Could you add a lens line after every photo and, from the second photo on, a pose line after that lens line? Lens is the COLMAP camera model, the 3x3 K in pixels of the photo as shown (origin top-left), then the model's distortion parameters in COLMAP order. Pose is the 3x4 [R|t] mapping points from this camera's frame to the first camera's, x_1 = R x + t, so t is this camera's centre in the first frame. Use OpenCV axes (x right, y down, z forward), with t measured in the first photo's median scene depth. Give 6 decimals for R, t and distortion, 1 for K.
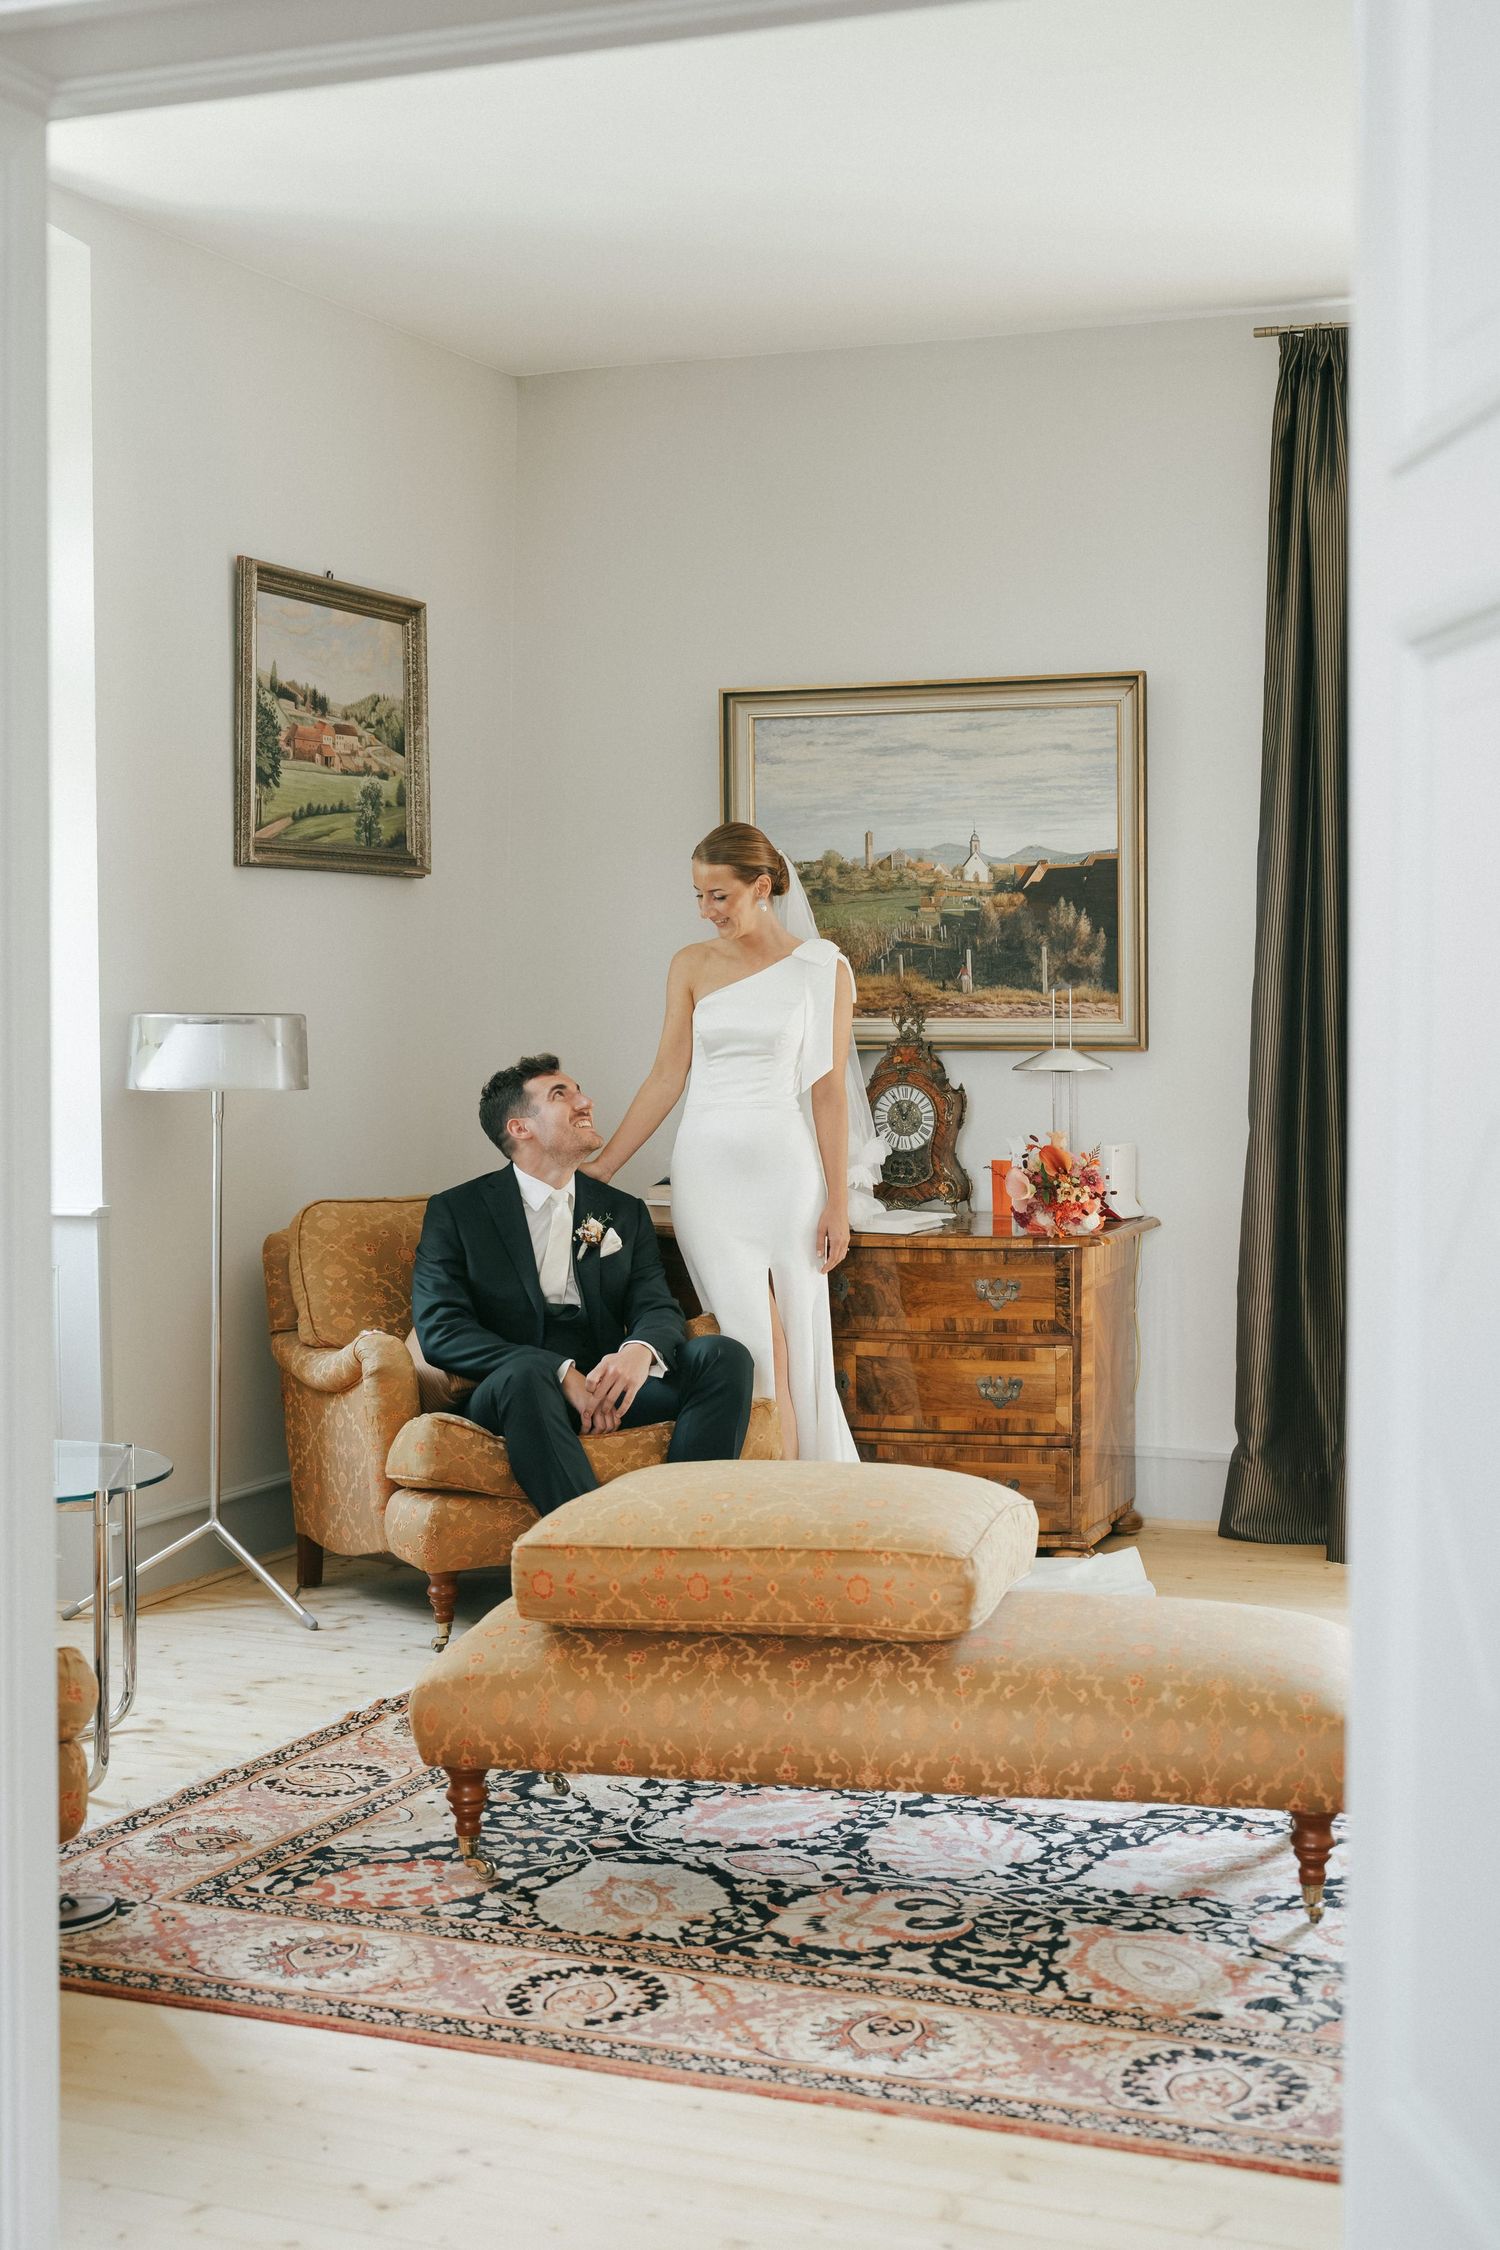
lens RADIAL K [[2844.7, 0, 859.7], [0, 2844.7, 1128.5], [0, 0, 1]] dist [-0.008829, 0.000000]
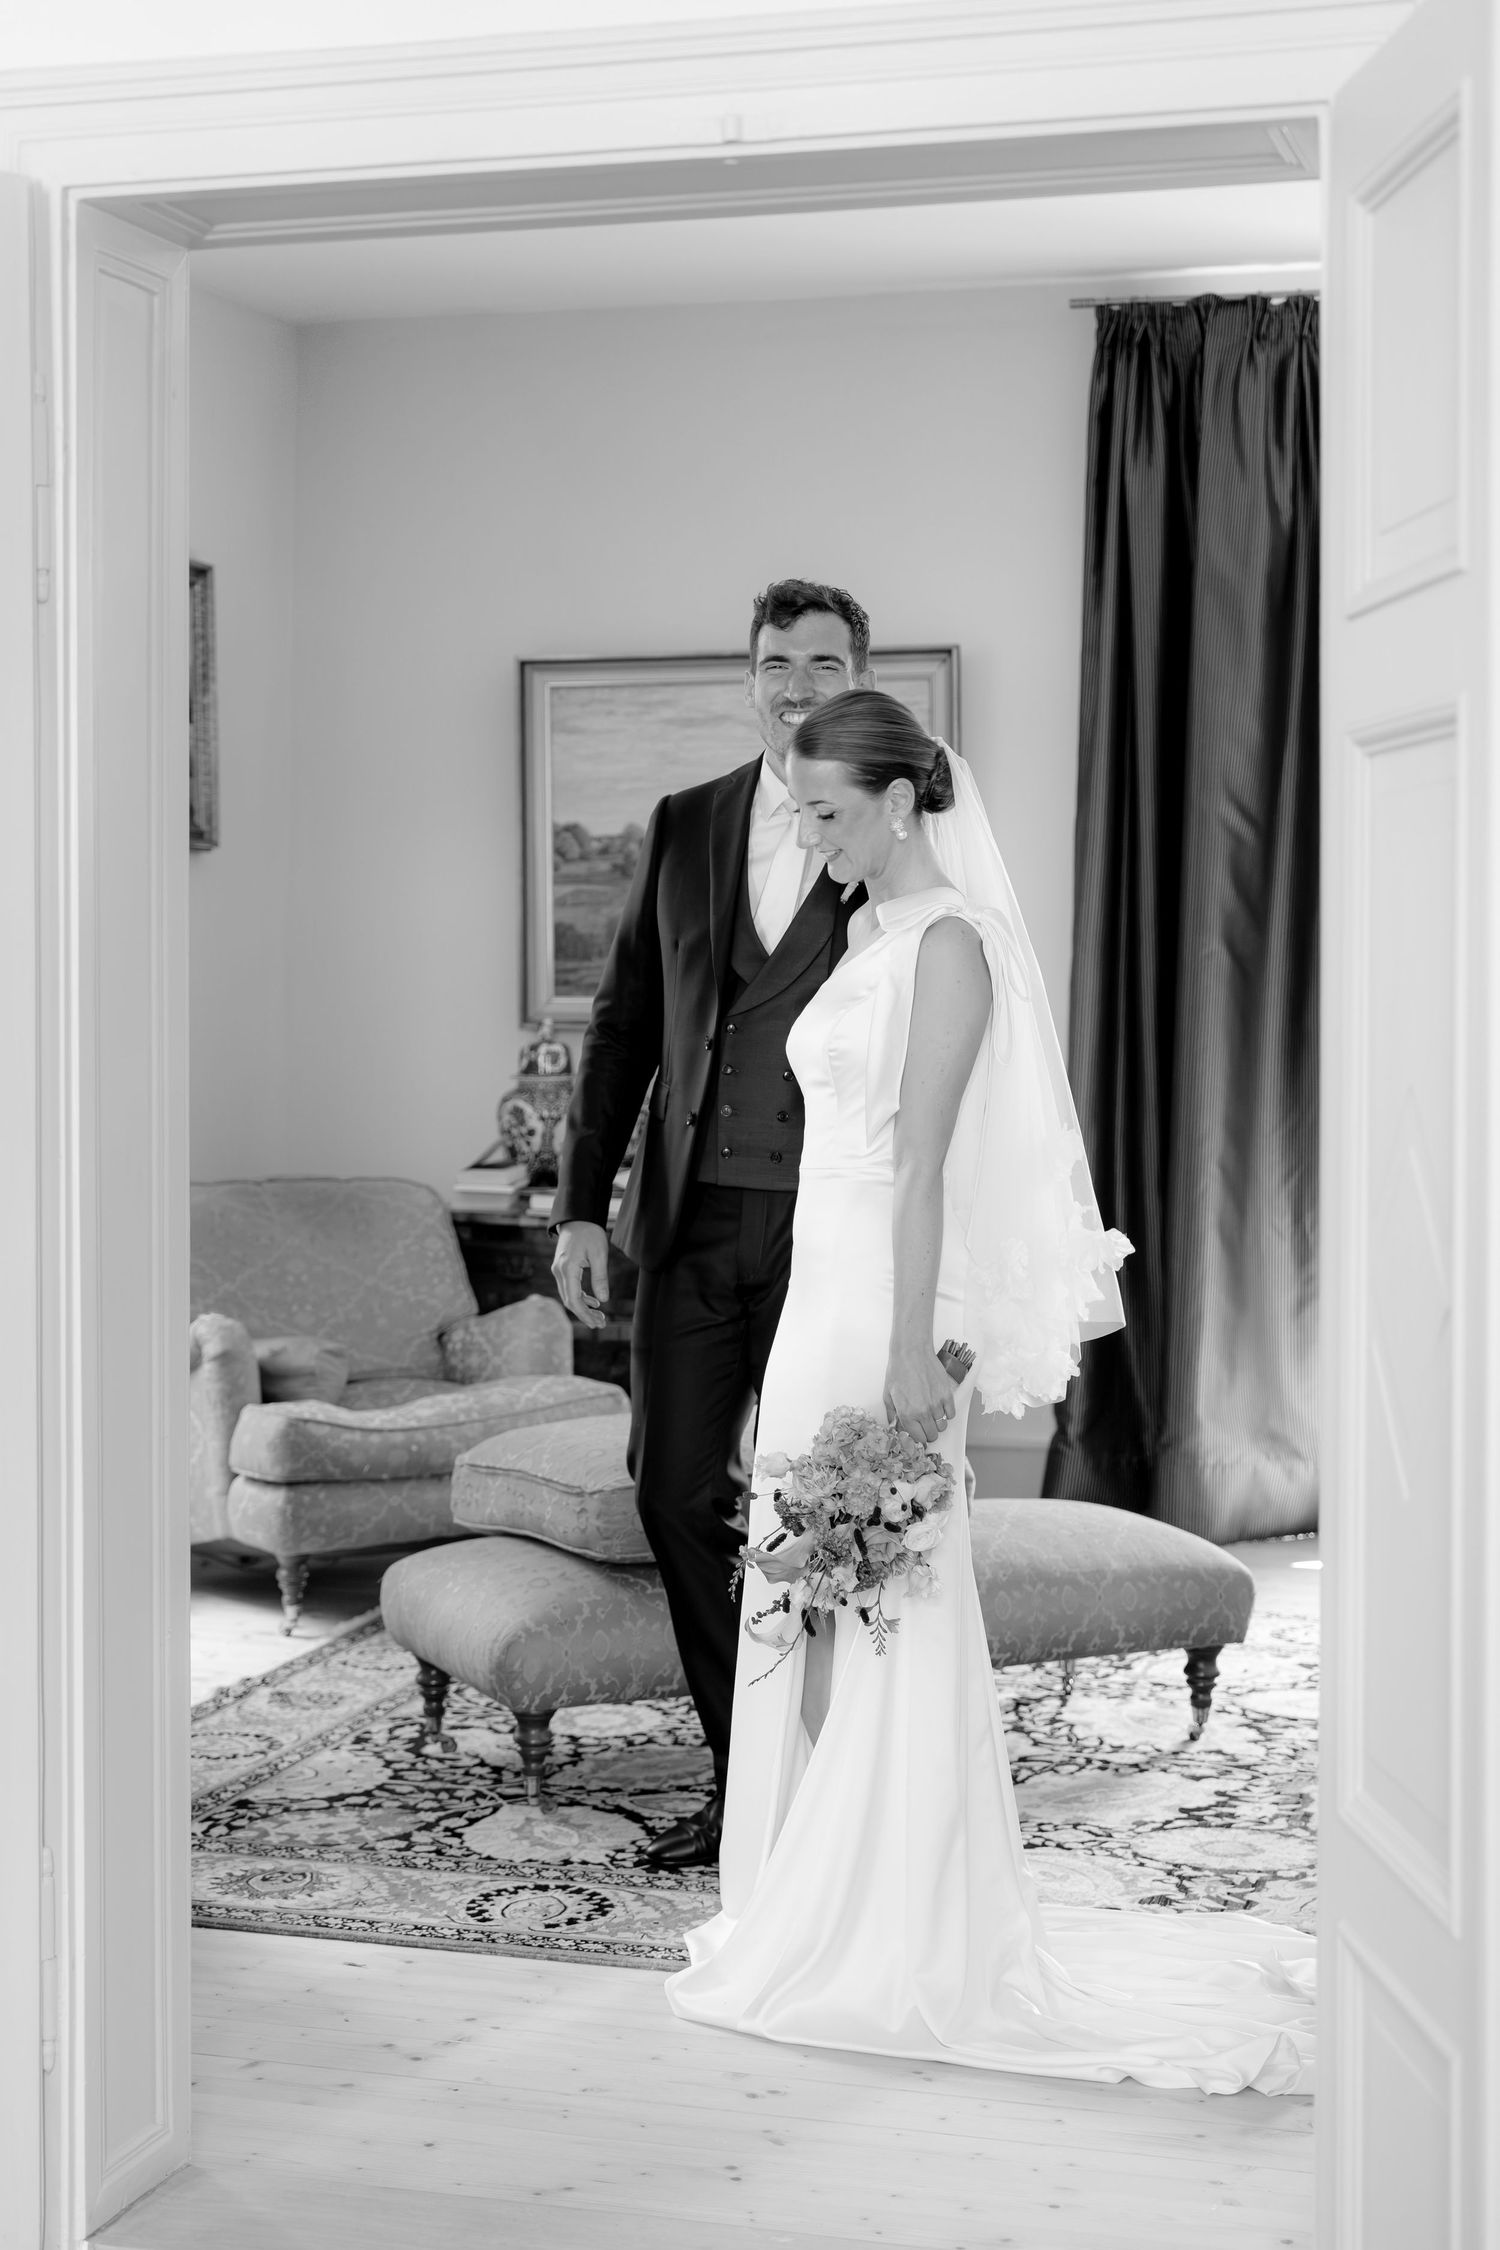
lens RADIAL K [[3390.7, 0, 772.1], [0, 3390.7, 1079.8], [0, 0, 1]] dist [0.025943, 0.000000]
pose [[0.996687, -0.001720, 0.081312, -0.099470], [0.002565, 0.999944, -0.010281, 0.002383], [-0.081290, 0.010456, 0.996636, -0.269899]]
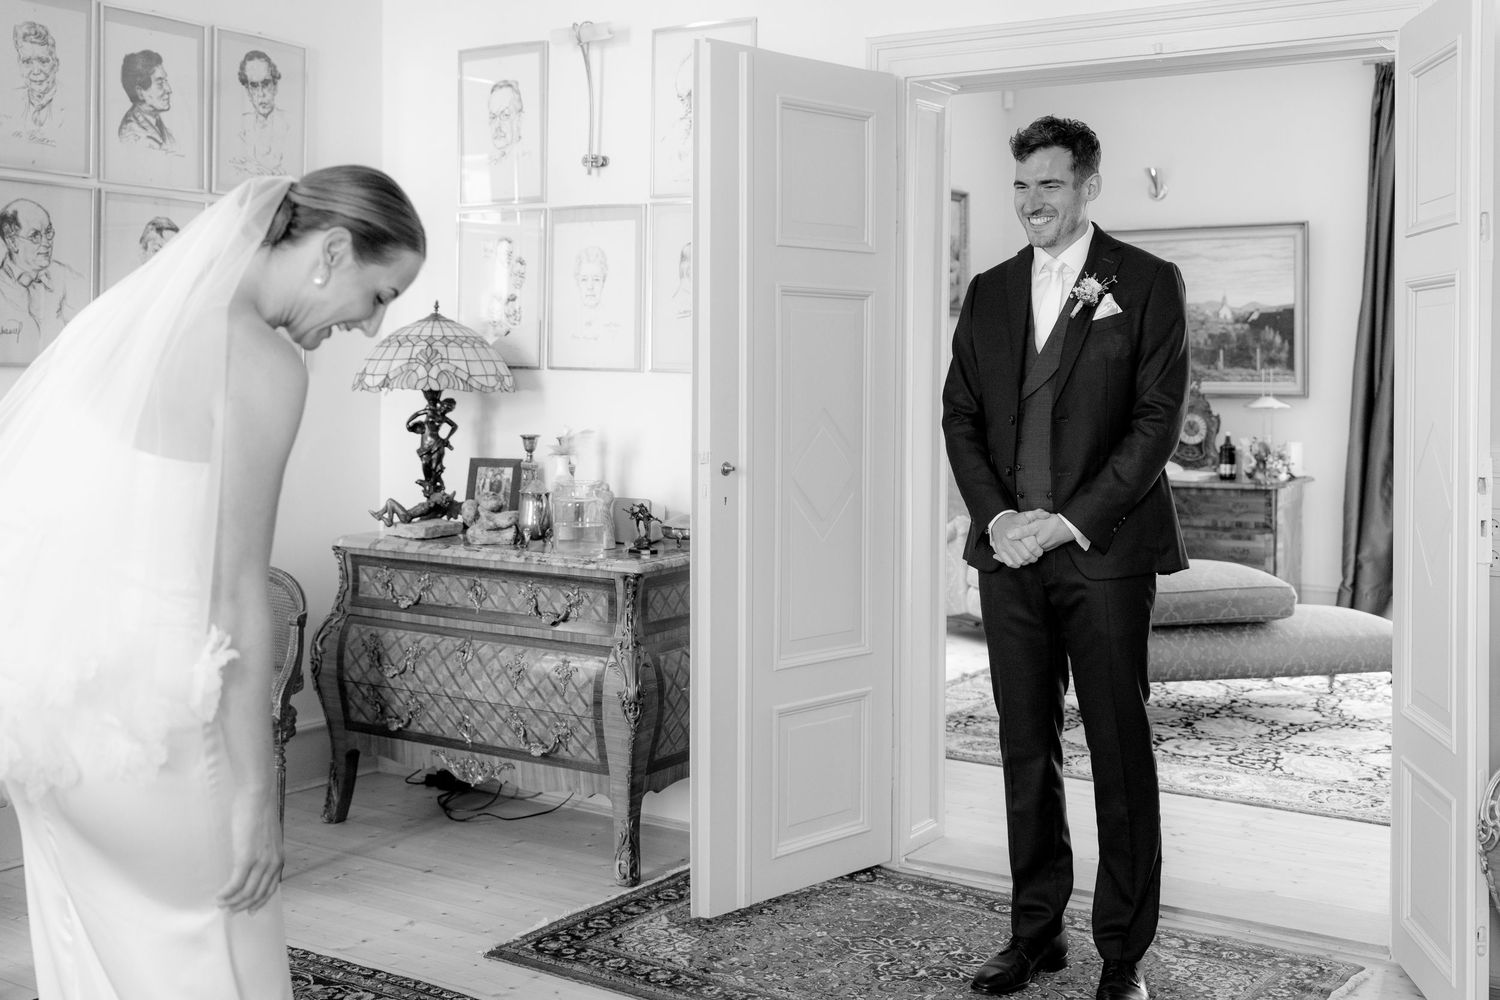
lens RADIAL K [[1651.8, 0, 780.6], [0, 1651.8, 390.2], [0, 0, 1]] dist [-0.000116, 0.000000]
pose [[0.980295, 0.008156, -0.197369, -0.070856], [-0.013656, 0.999555, -0.026521, 0.007888], [0.197065, 0.028694, 0.979971, -0.484826]]
